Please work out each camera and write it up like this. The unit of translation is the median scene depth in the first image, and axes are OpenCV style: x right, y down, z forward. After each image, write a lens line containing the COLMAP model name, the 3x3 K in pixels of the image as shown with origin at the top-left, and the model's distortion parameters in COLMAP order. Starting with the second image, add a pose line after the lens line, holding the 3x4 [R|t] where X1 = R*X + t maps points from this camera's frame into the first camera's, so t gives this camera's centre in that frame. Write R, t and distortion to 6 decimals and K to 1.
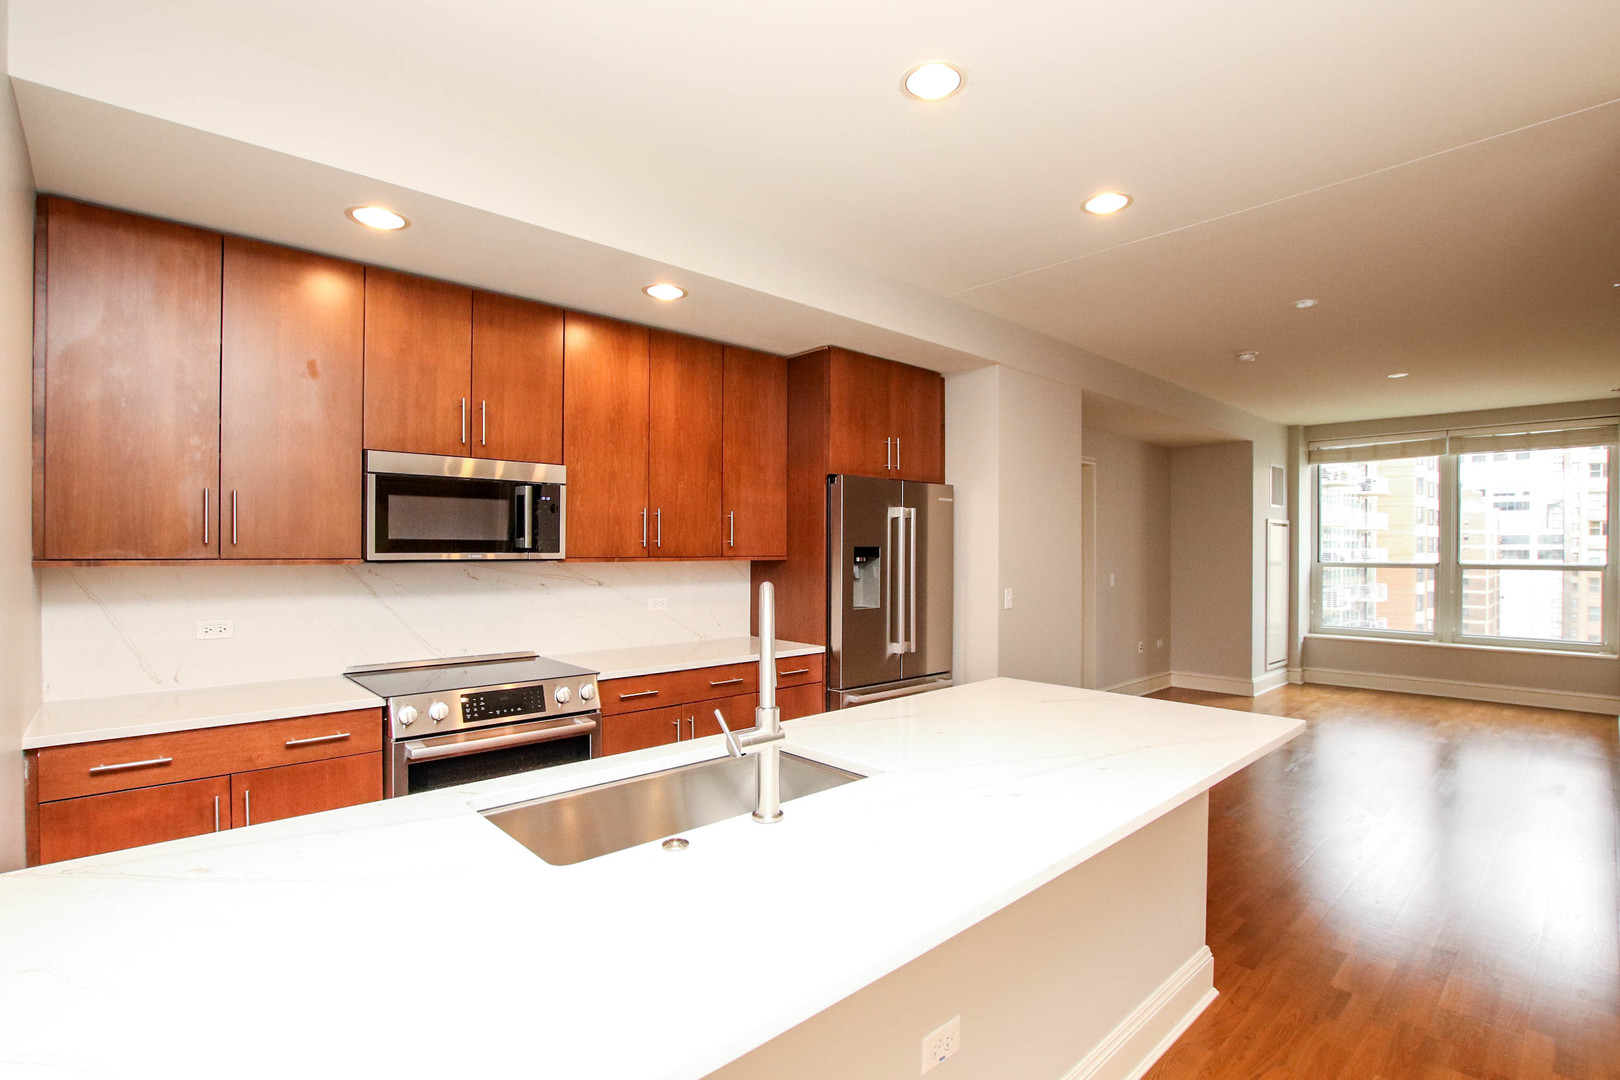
lens RADIAL K [[759.7, 0, 810.2], [0, 759.7, 556.7], [0, 0, 1]] dist [-0.047556, 0.011413]
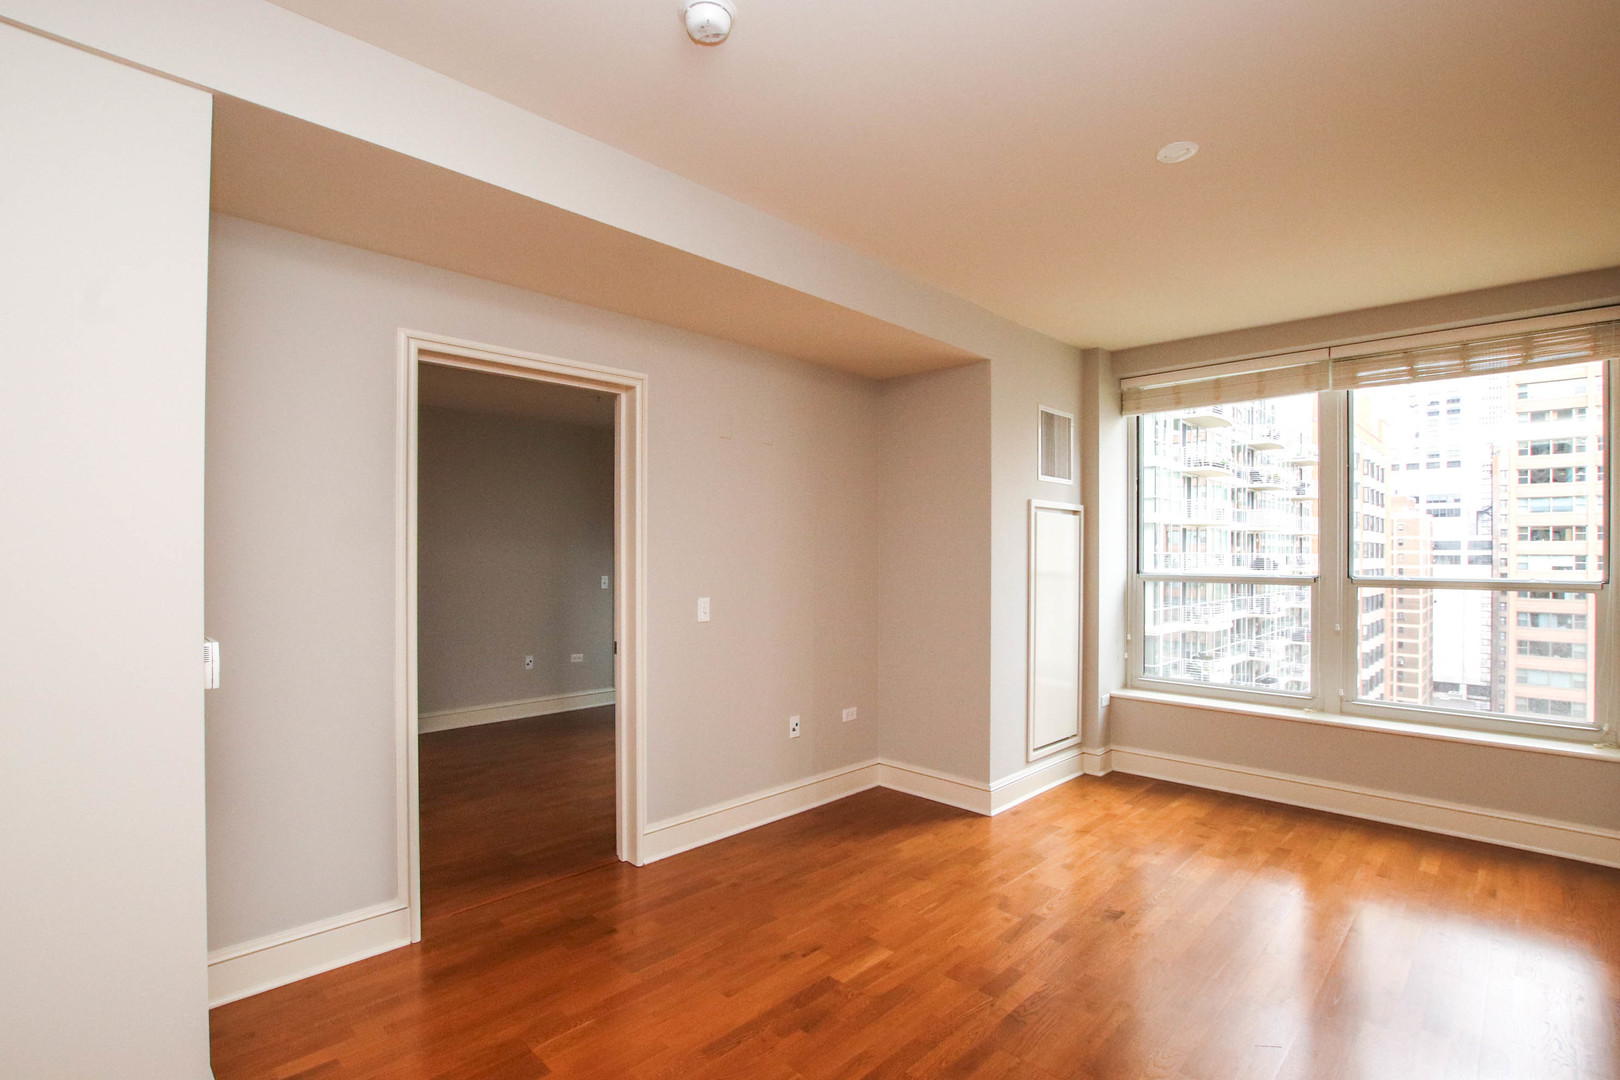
lens RADIAL K [[759.7, 0, 810.2], [0, 759.7, 556.7], [0, 0, 1]] dist [-0.047556, 0.011413]
pose [[0.998591, 0.001123, 0.053052, 0.413472], [-0.000780, 0.999979, -0.006482, -0.002233], [-0.053058, 0.006432, 0.998571, 0.427139]]
